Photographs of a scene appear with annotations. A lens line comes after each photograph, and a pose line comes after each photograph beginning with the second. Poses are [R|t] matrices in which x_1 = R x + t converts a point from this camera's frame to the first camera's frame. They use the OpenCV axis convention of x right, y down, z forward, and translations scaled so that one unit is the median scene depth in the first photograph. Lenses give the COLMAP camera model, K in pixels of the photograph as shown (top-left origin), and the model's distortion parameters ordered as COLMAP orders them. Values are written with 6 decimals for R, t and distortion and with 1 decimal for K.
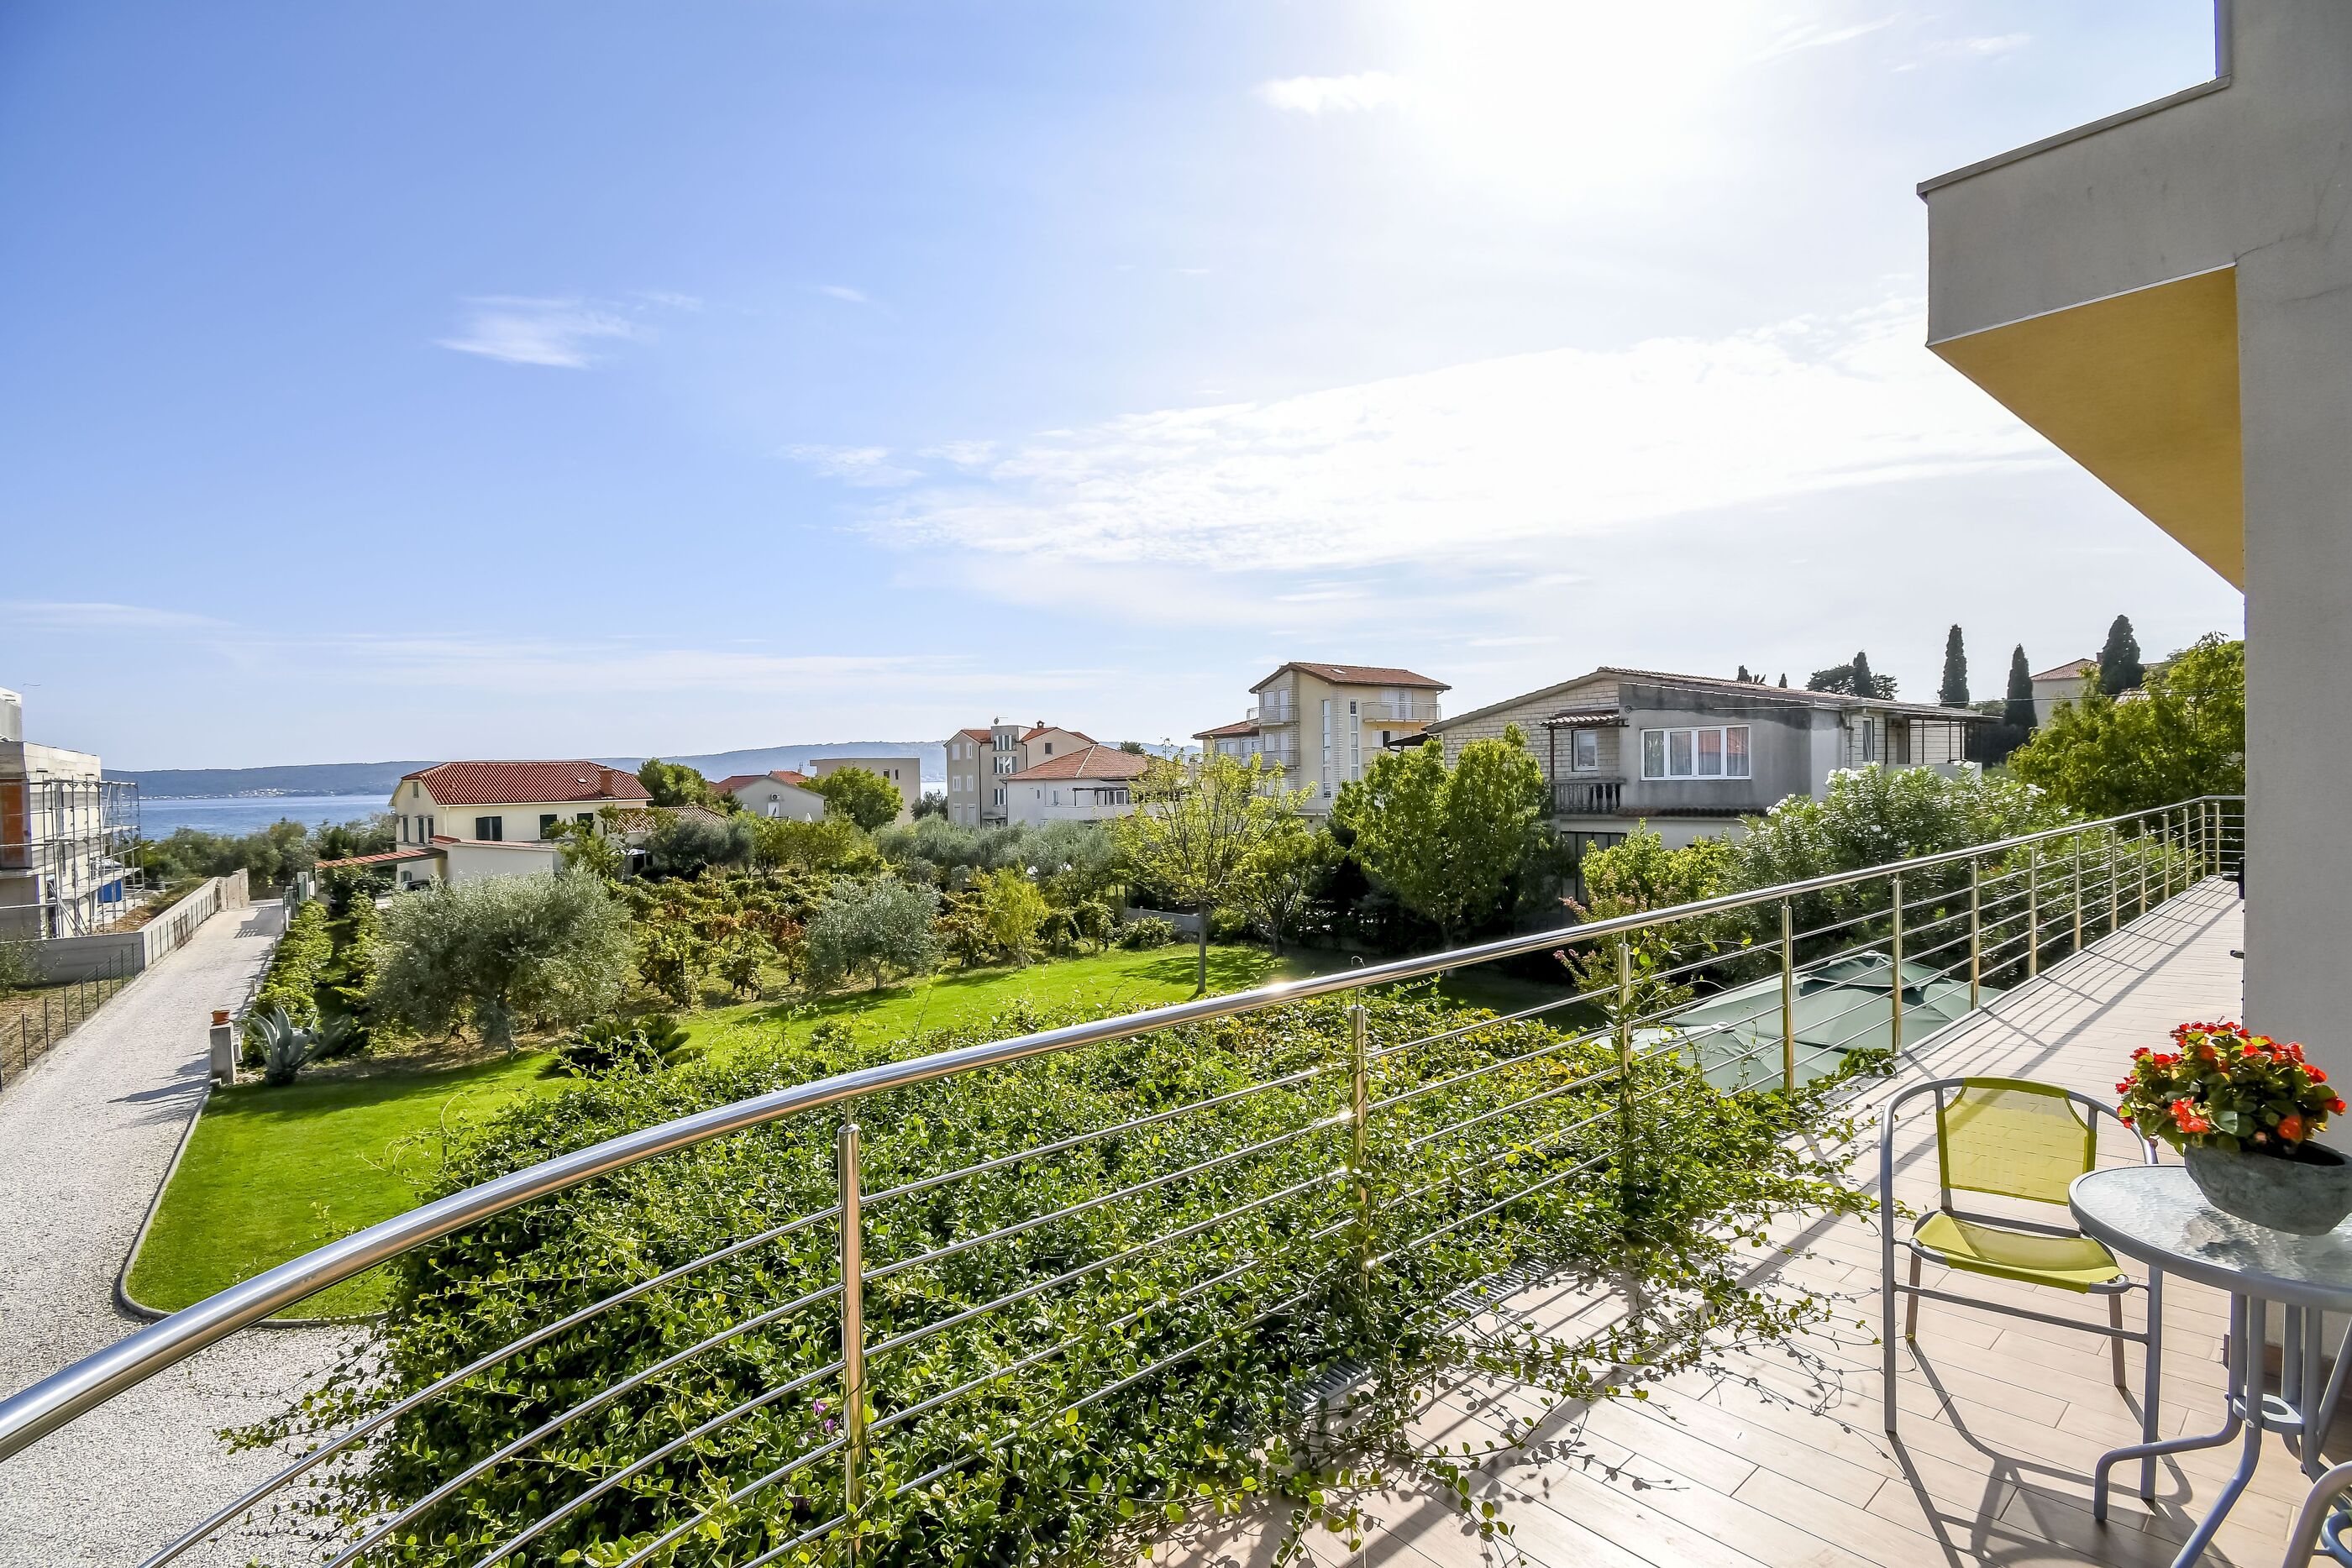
lens RADIAL K [[1046.2, 0, 1115.1], [0, 1046.2, 786.6], [0, 0, 1]] dist [0.000304, 0.000005]
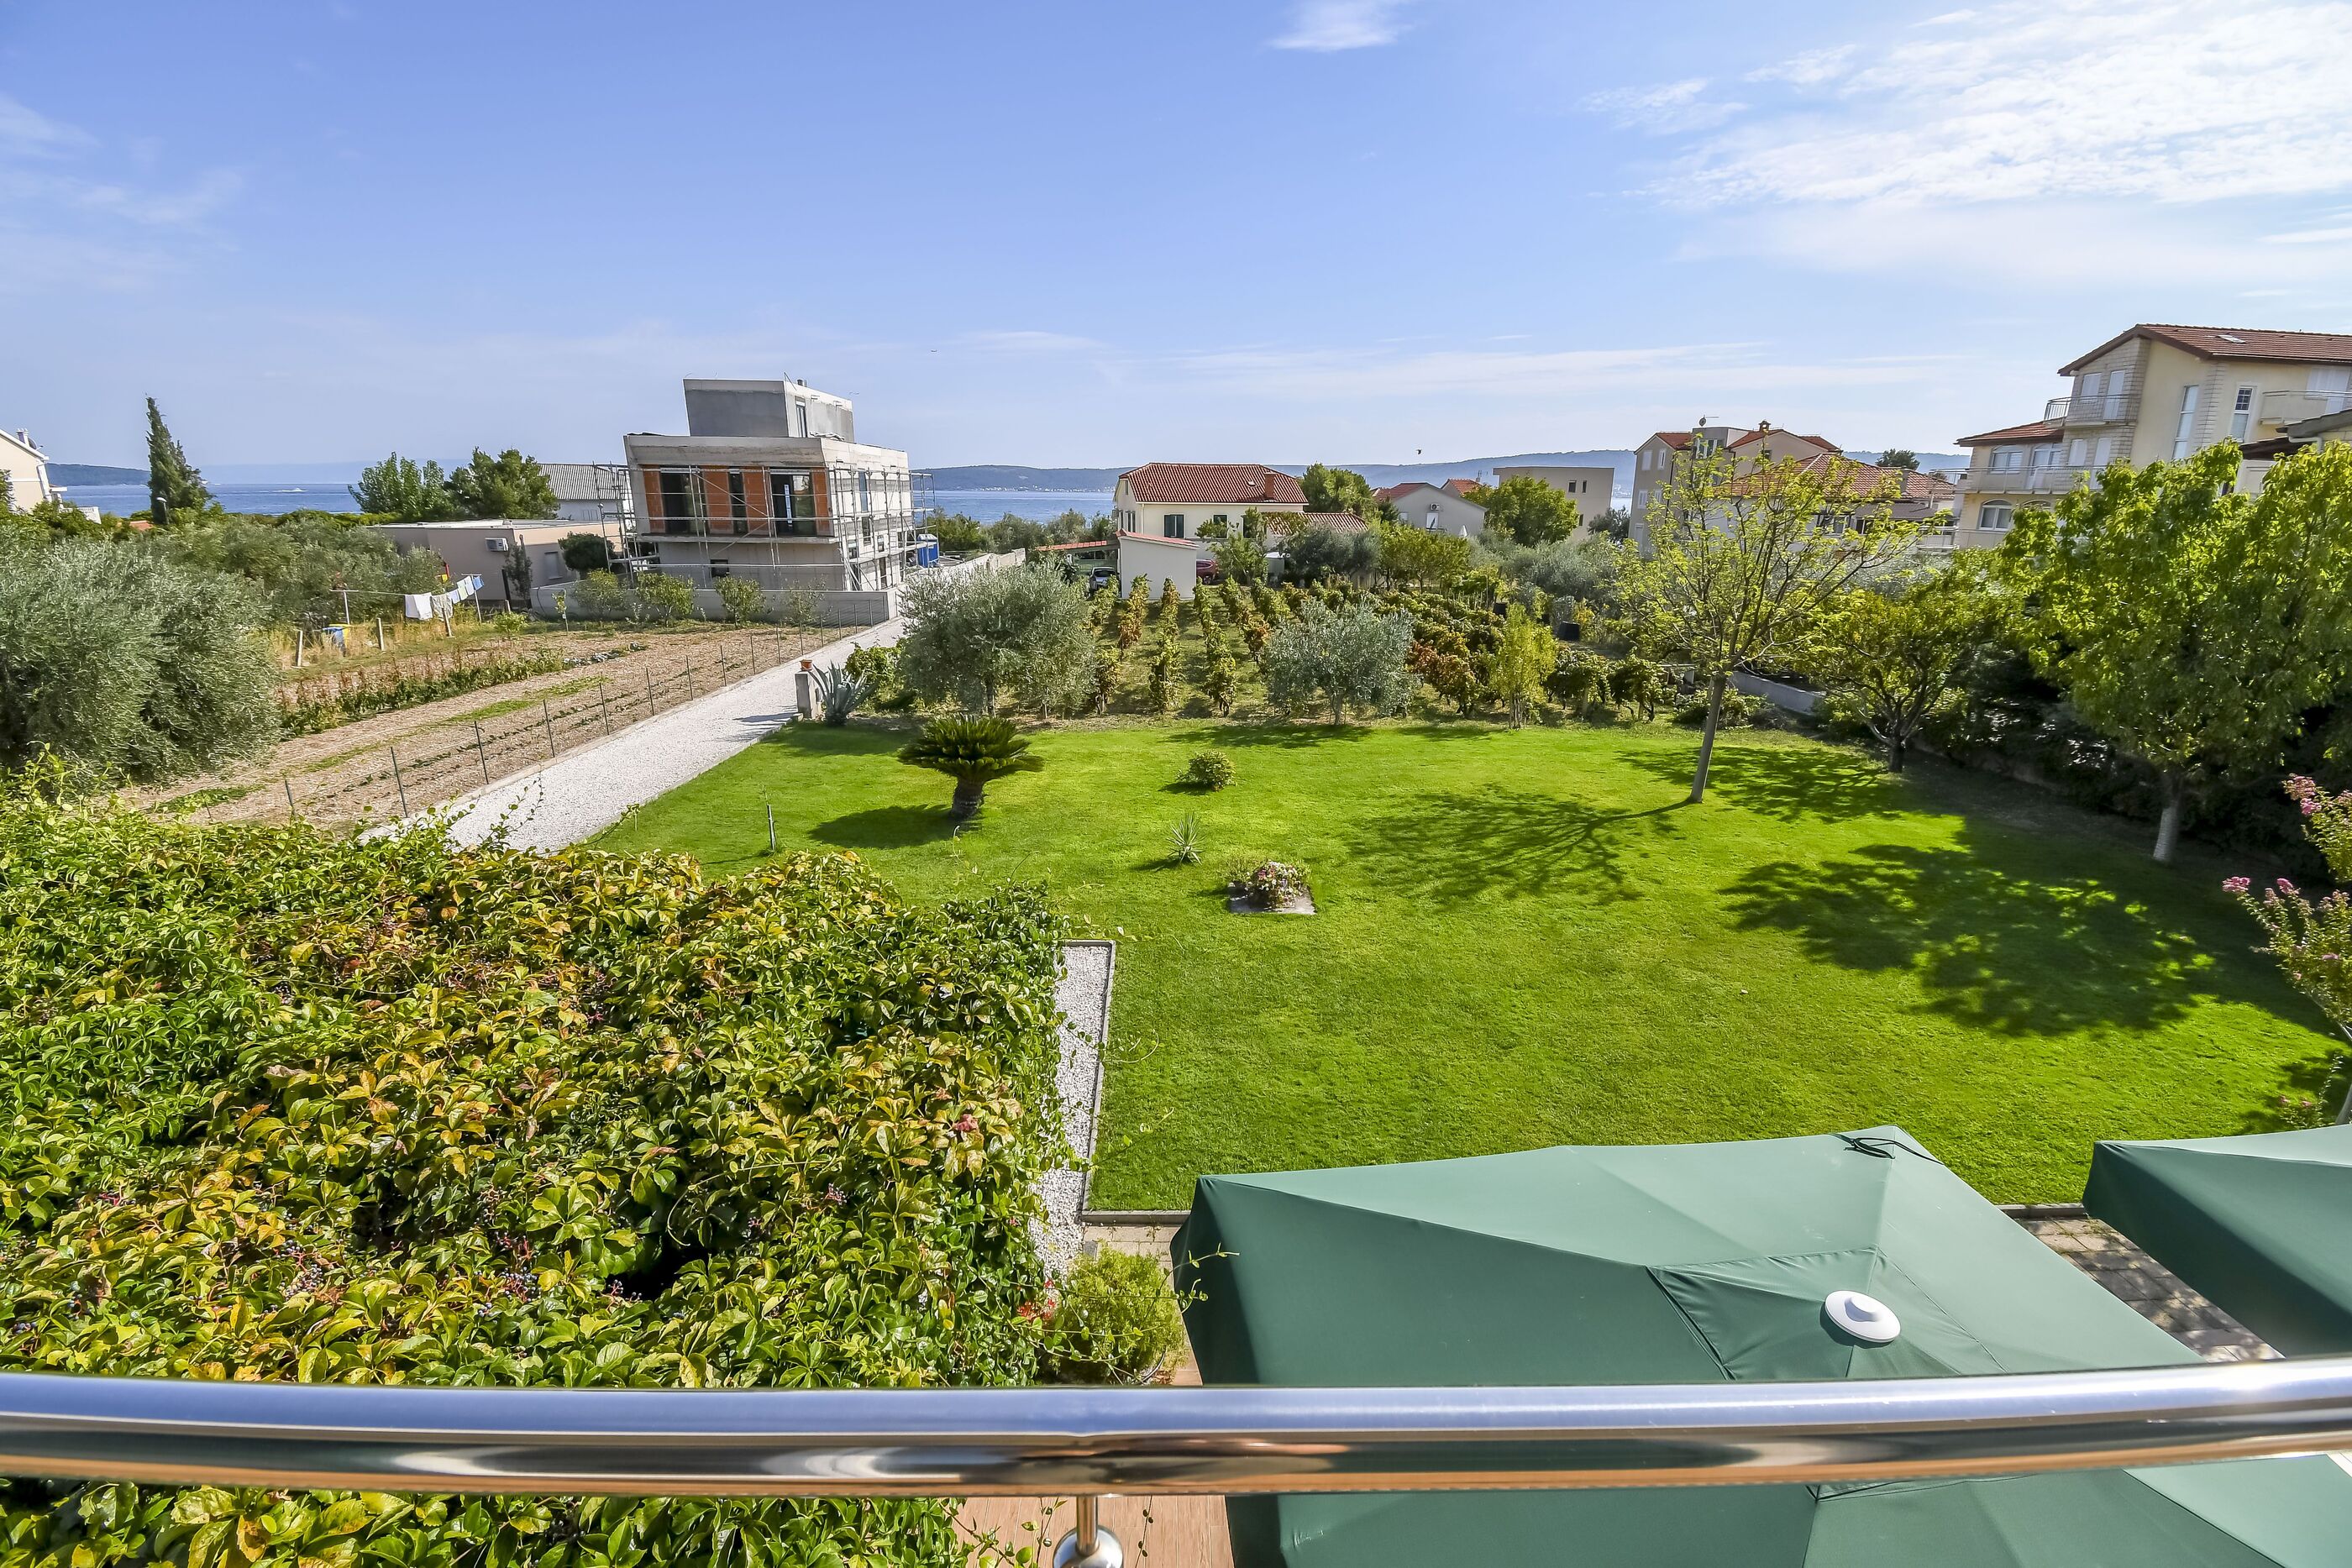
lens RADIAL K [[1033.0, 0, 1176.0], [0, 1033.0, 784.0], [0, 0, 1]] dist [0.020354, -0.024095]
pose [[0.811403, 0.189575, -0.552889, 0.035964], [-0.035572, 0.960203, 0.277029, -0.000491], [0.583403, -0.205115, 0.785855, 0.041525]]
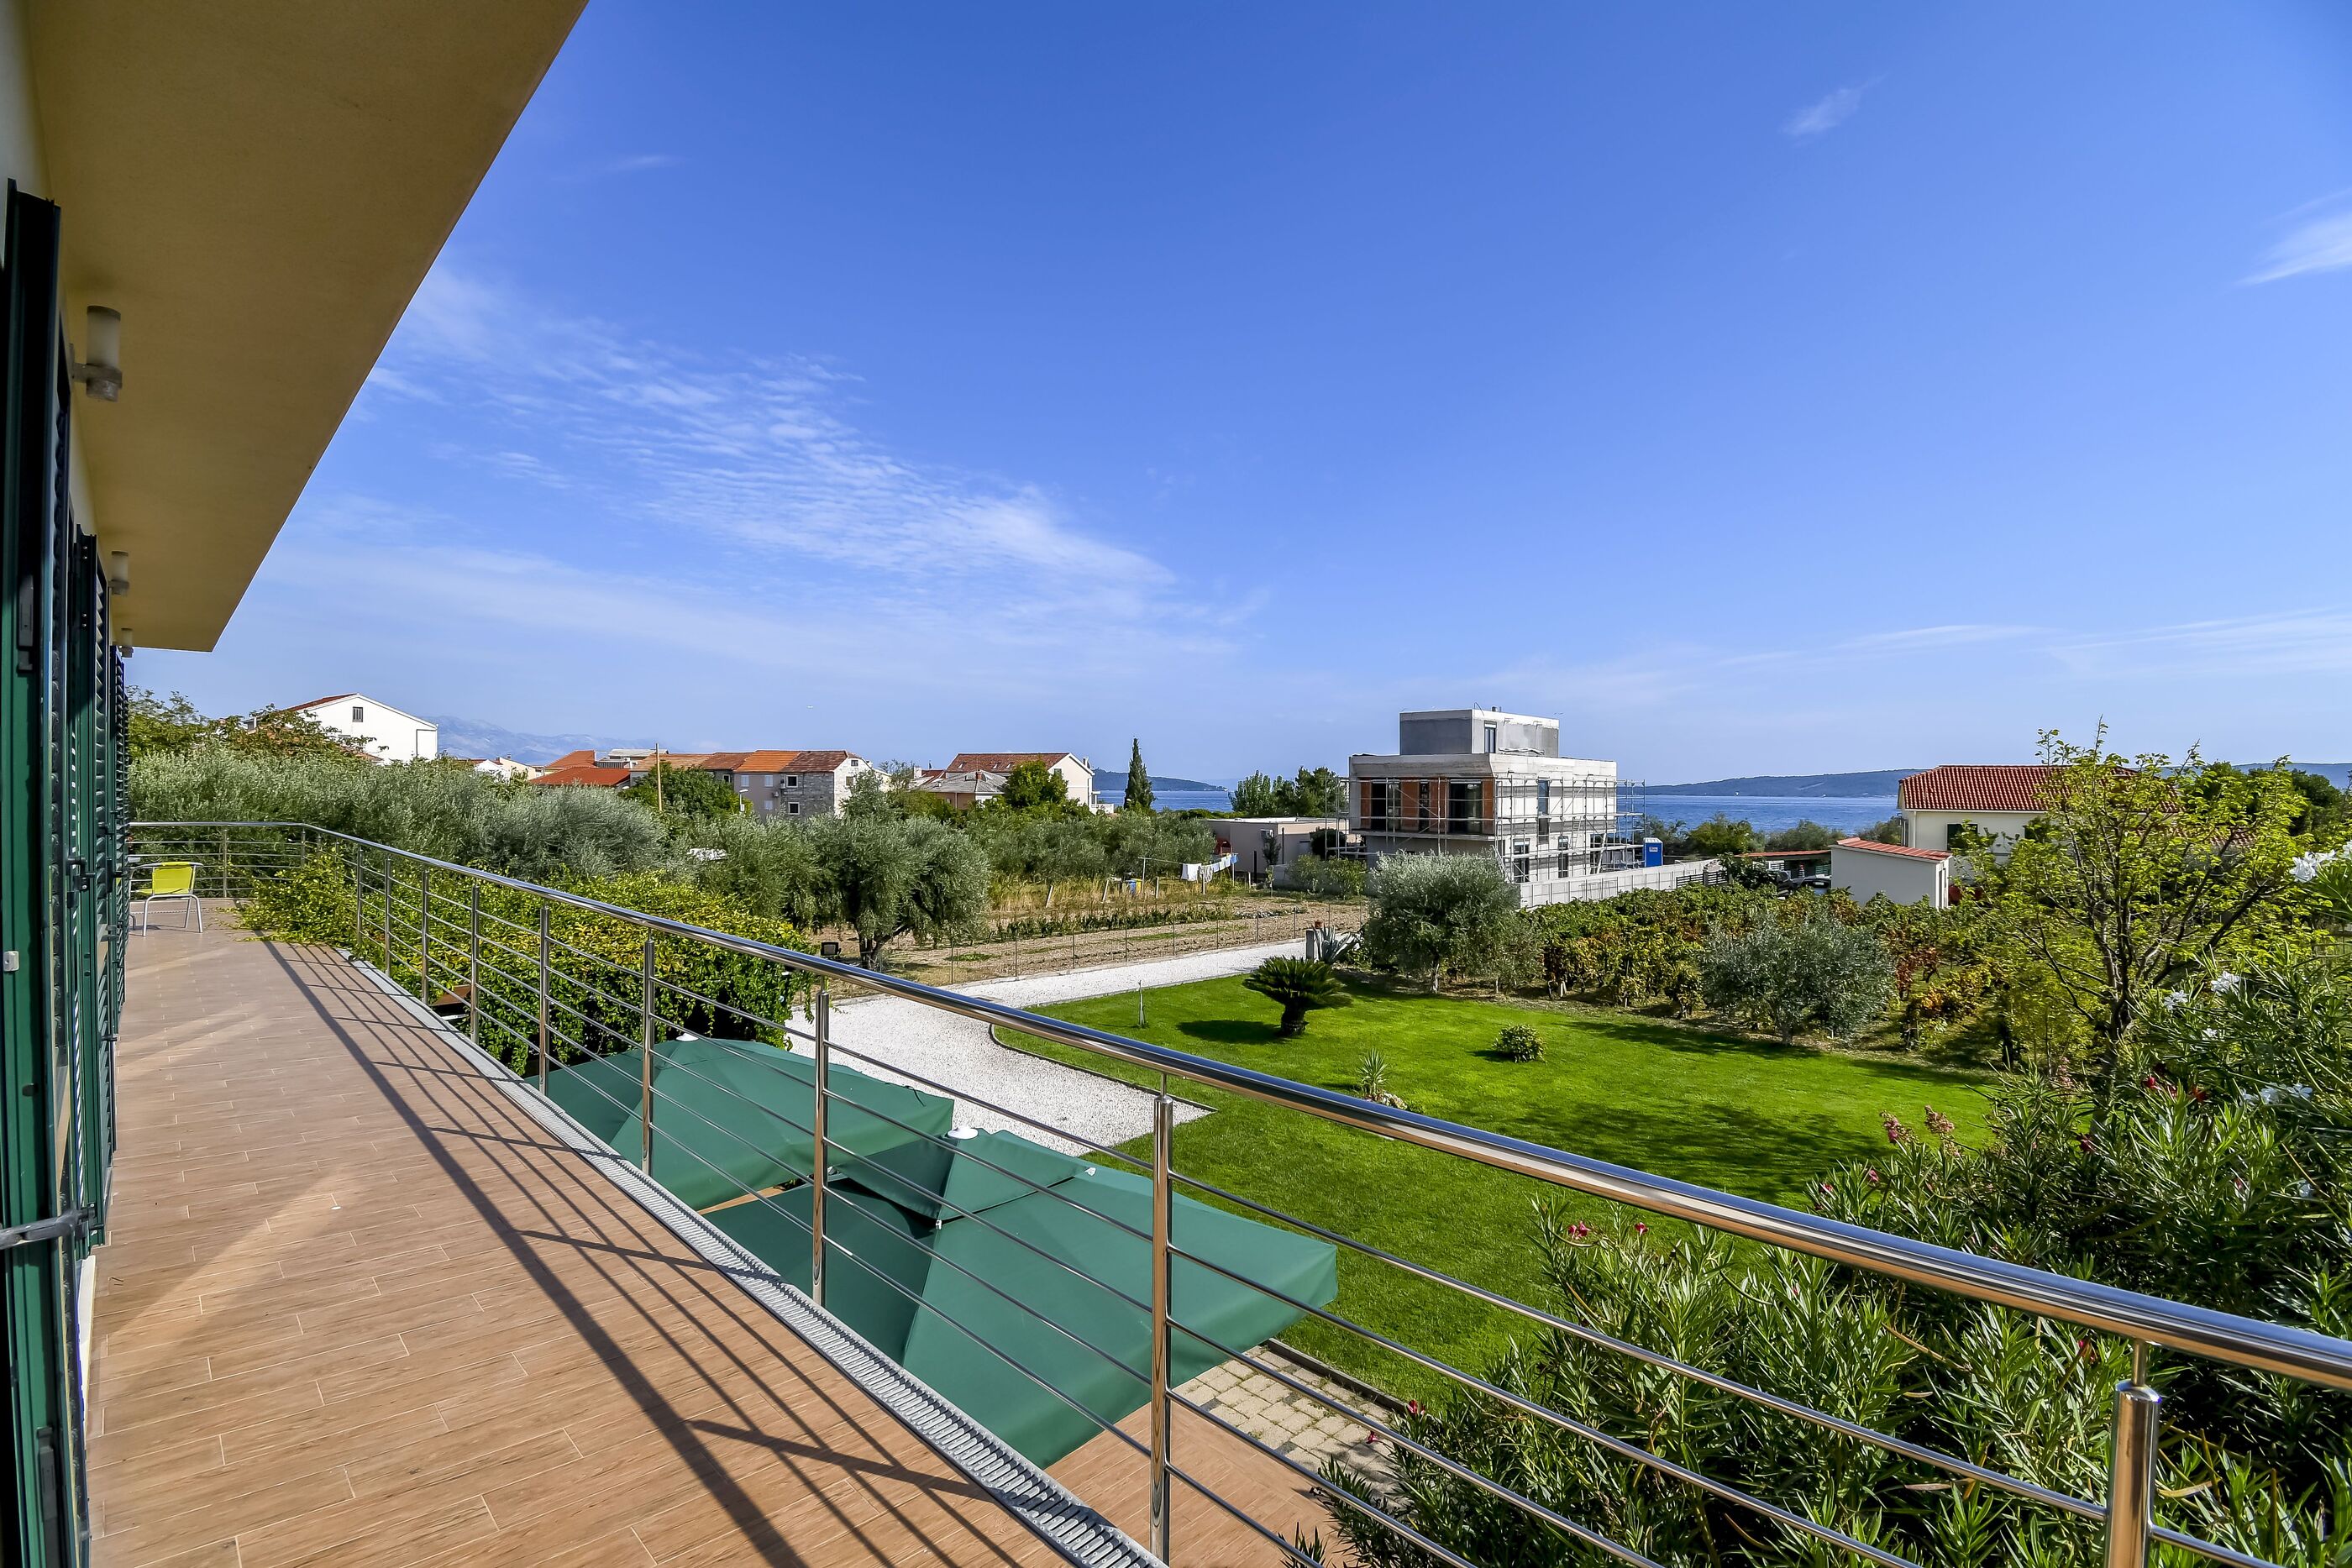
lens RADIAL K [[1033.0, 0, 1176.0], [0, 1033.0, 784.0], [0, 0, 1]] dist [0.020354, -0.024095]
pose [[0.148873, 0.019758, -0.988659, 0.116926], [-0.023514, 0.999588, 0.016436, -0.003352], [0.988577, 0.020800, 0.149276, 0.089220]]
